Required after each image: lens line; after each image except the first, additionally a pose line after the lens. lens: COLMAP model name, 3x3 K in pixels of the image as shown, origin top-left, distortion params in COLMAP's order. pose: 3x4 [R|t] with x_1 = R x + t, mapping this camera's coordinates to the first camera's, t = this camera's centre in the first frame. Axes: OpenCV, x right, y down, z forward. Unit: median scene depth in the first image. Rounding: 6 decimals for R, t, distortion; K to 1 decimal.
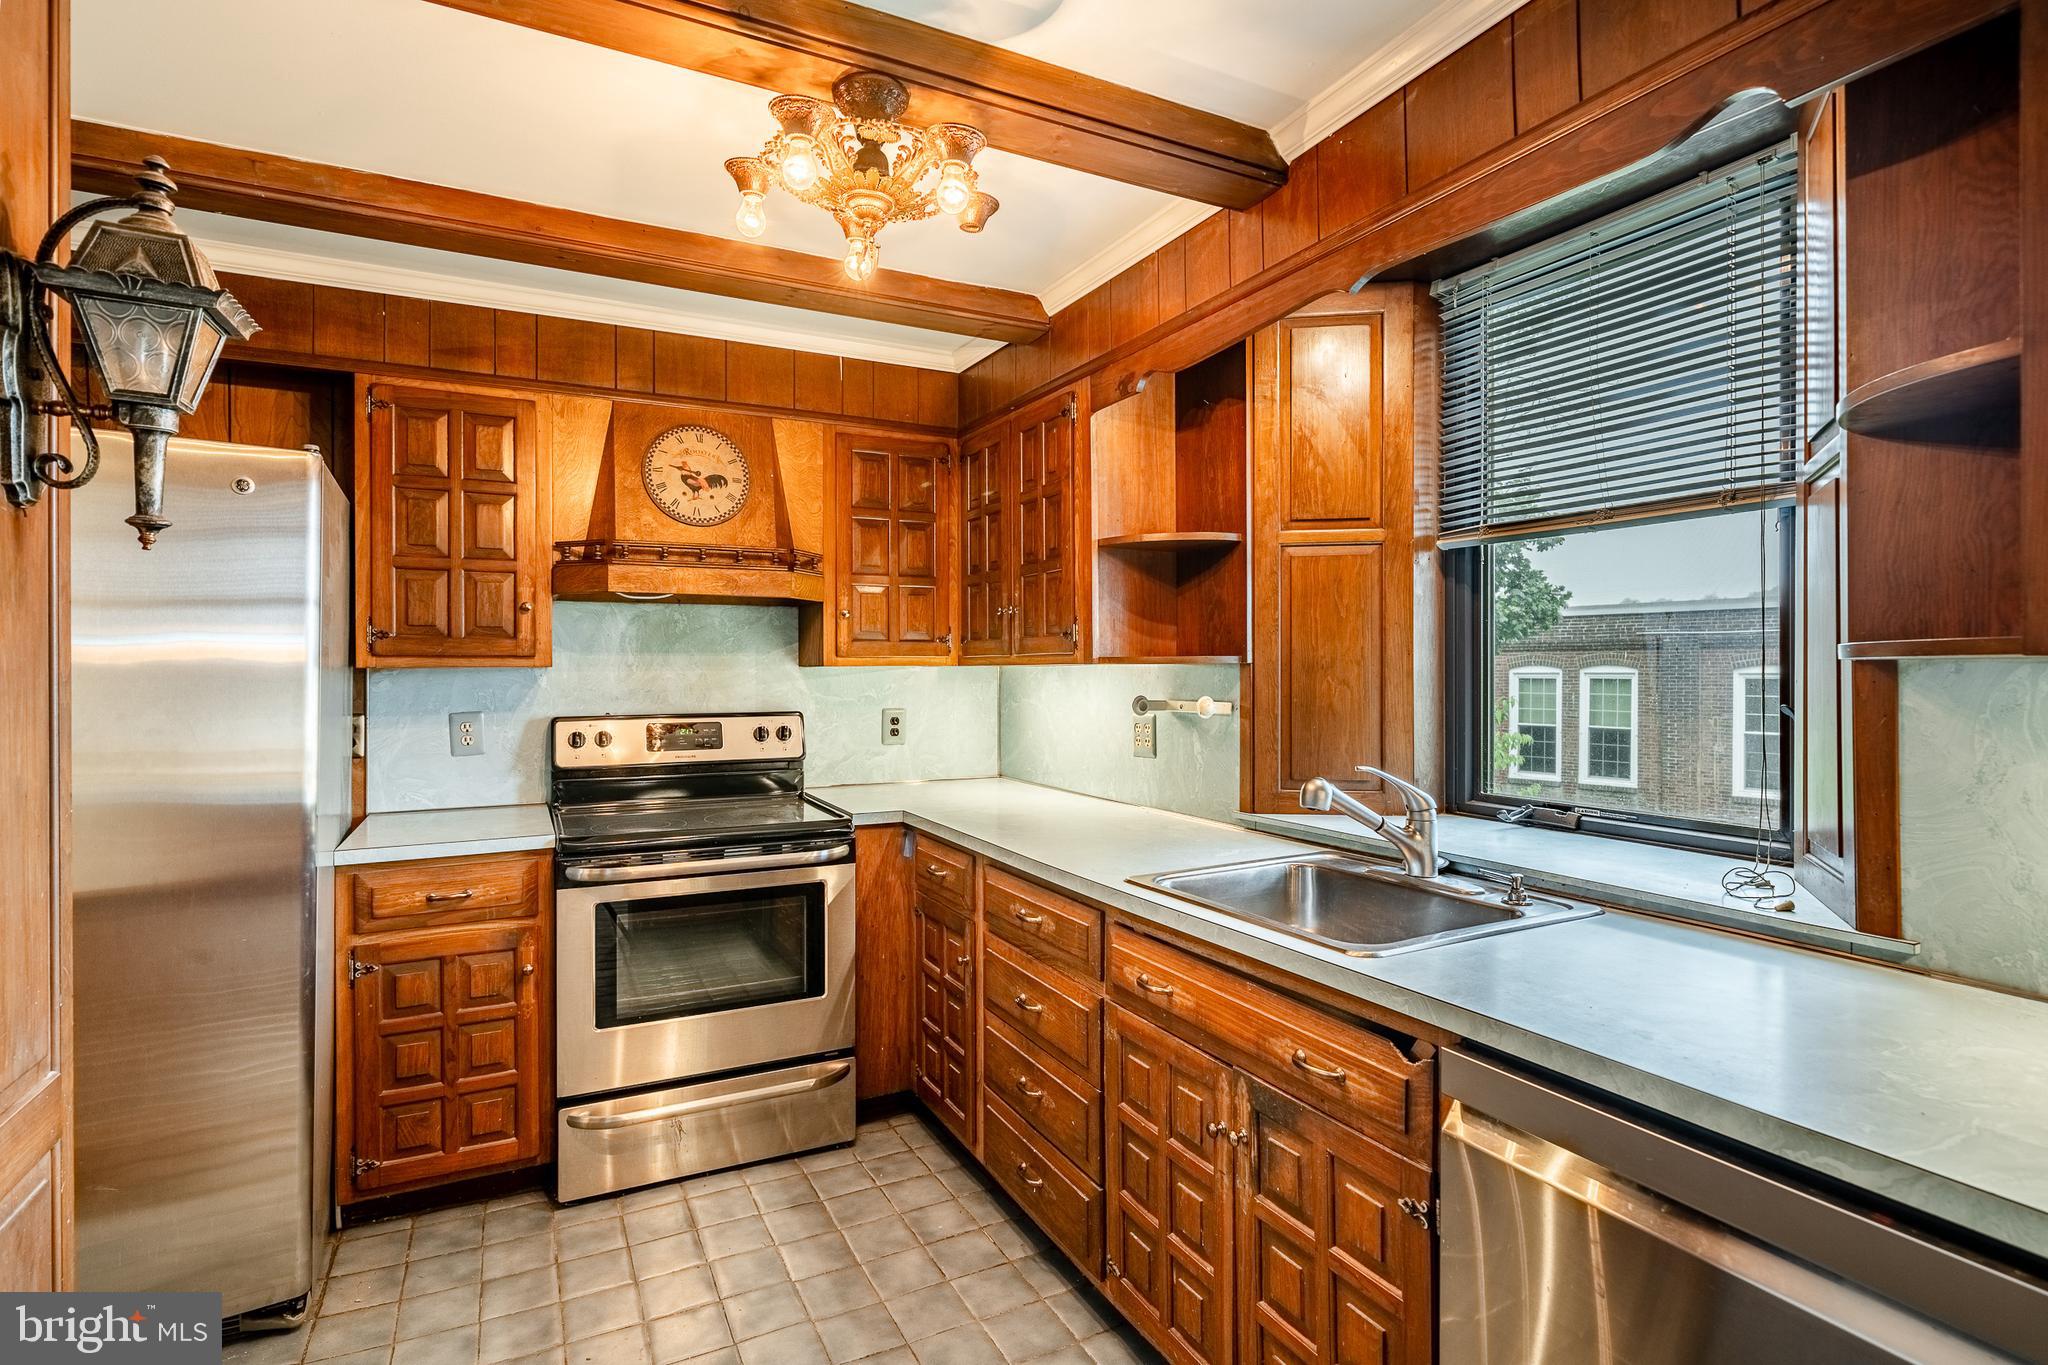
lens RADIAL K [[990.0, 0, 1018.6], [0, 990.0, 669.3], [0, 0, 1]] dist [0.002244, 0.000527]
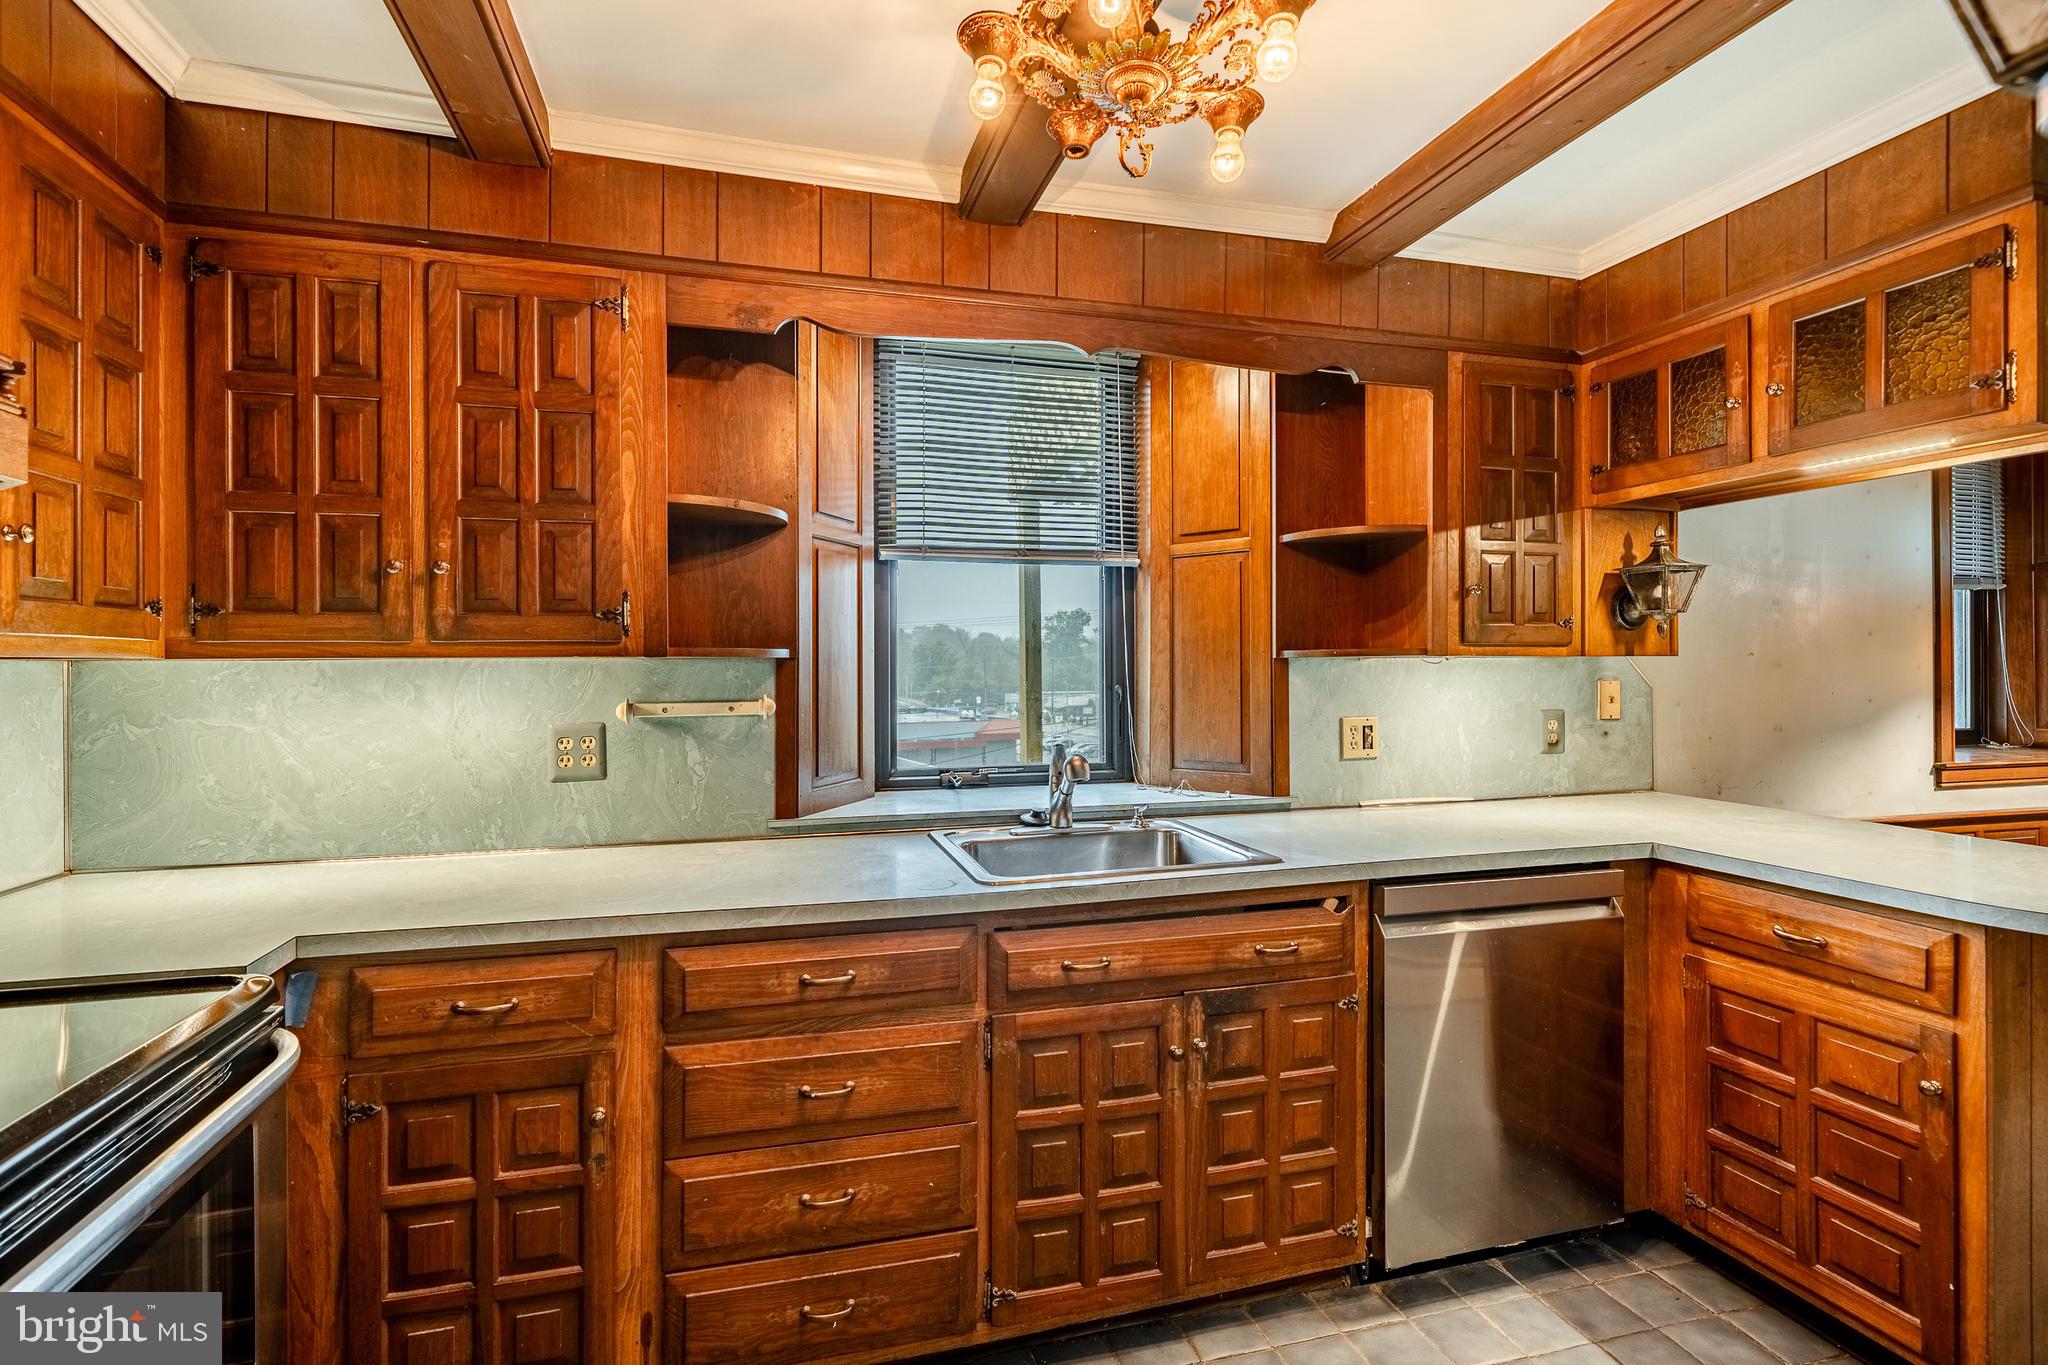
lens RADIAL K [[990.0, 0, 1018.6], [0, 990.0, 669.3], [0, 0, 1]] dist [0.002244, 0.000527]
pose [[0.199972, -0.001774, 0.979800, -0.908288], [0.003814, 0.999992, 0.001032, 0.007170], [-0.979794, 0.003531, 0.199977, 0.872624]]
